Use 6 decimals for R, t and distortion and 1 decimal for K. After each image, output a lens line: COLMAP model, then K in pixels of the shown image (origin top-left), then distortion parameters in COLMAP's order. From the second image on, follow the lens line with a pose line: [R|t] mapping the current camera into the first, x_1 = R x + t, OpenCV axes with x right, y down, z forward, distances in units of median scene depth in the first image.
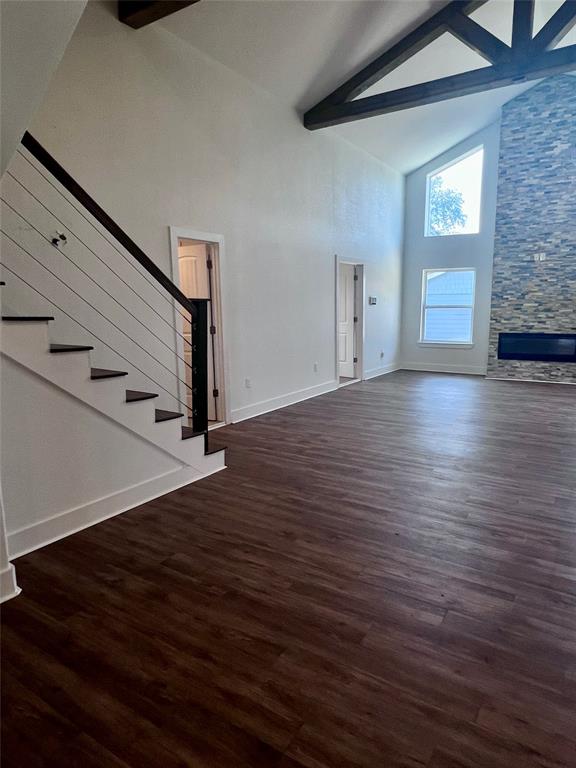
lens RADIAL K [[480.9, 0, 287.9], [0, 480.9, 383.3], [0, 0, 1]] dist [0.000016, -0.001417]
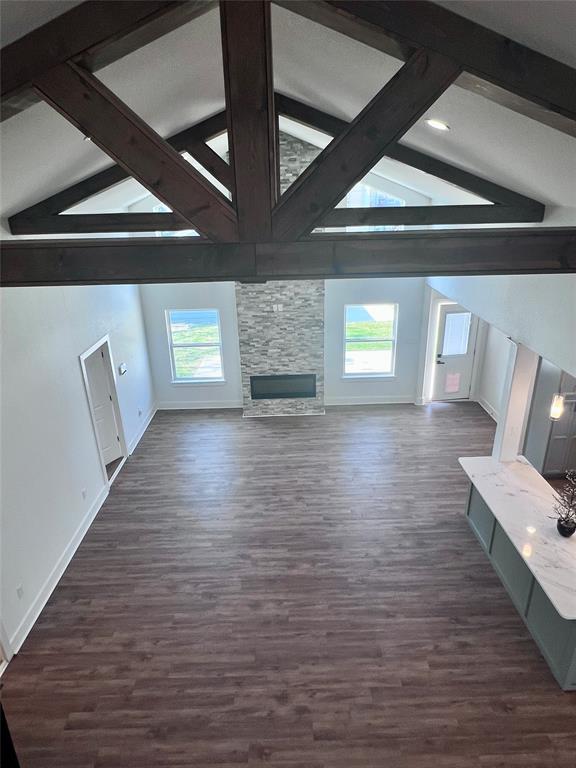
lens RADIAL K [[480.9, 0, 287.9], [0, 480.9, 383.3], [0, 0, 1]] dist [0.000016, -0.001417]
pose [[0.833035, -0.213989, 0.510159, -0.031414], [0.107620, 0.967227, 0.229976, -0.337028], [-0.542652, -0.136674, 0.828763, 0.088773]]
